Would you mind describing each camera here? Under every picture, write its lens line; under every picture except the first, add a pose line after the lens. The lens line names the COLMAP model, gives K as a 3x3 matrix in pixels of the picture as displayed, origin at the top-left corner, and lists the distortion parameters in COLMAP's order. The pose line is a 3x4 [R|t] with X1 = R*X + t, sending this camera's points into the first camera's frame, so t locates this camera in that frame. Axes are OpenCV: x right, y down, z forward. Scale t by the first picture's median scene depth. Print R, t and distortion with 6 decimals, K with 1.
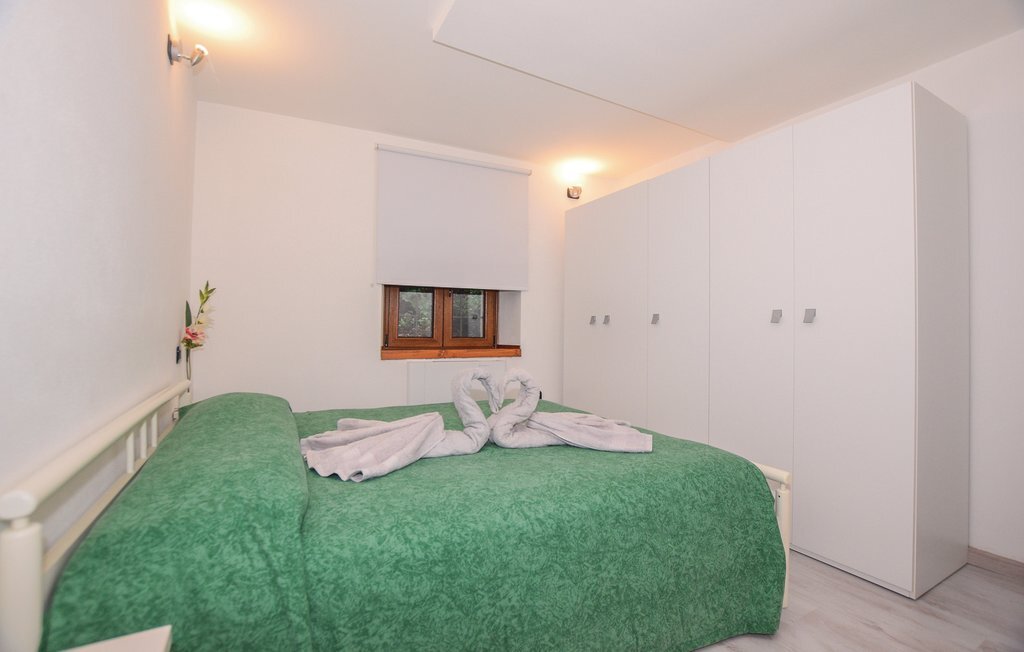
lens RADIAL K [[451.6, 0, 512.0], [0, 451.6, 326.0], [0, 0, 1]] dist [-0.000669, 0.039365]
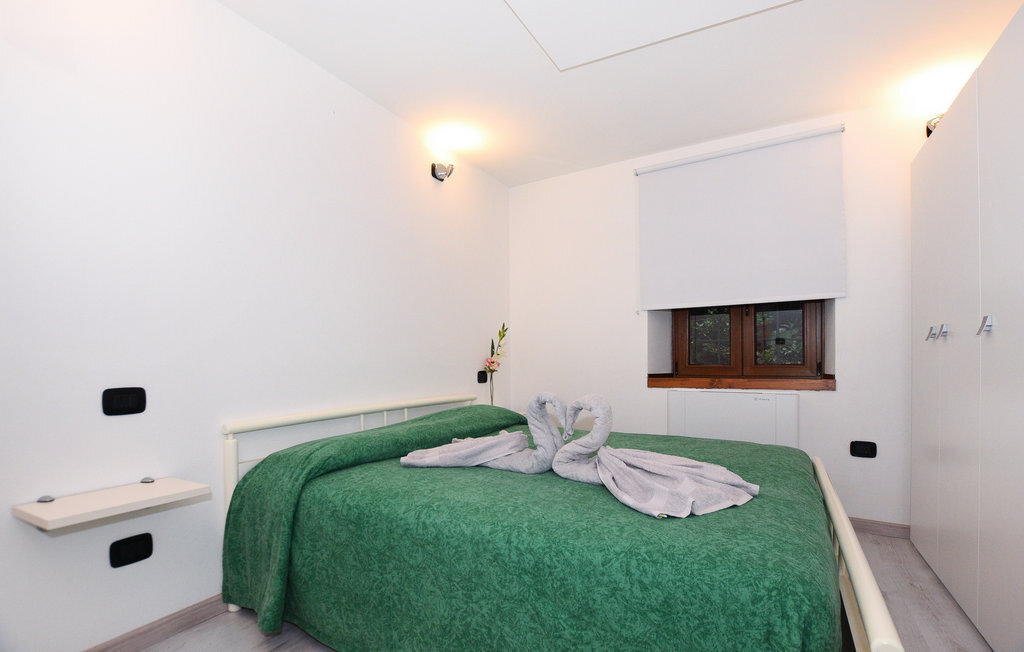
lens RADIAL K [[475.0, 0, 512.6], [0, 475.0, 356.1], [0, 0, 1]] dist [0.037978, 0.000119]
pose [[0.521377, -0.018876, -0.853118, 0.835594], [0.020868, 0.999738, -0.009366, 0.021391], [0.853071, -0.012920, 0.521635, 0.405879]]
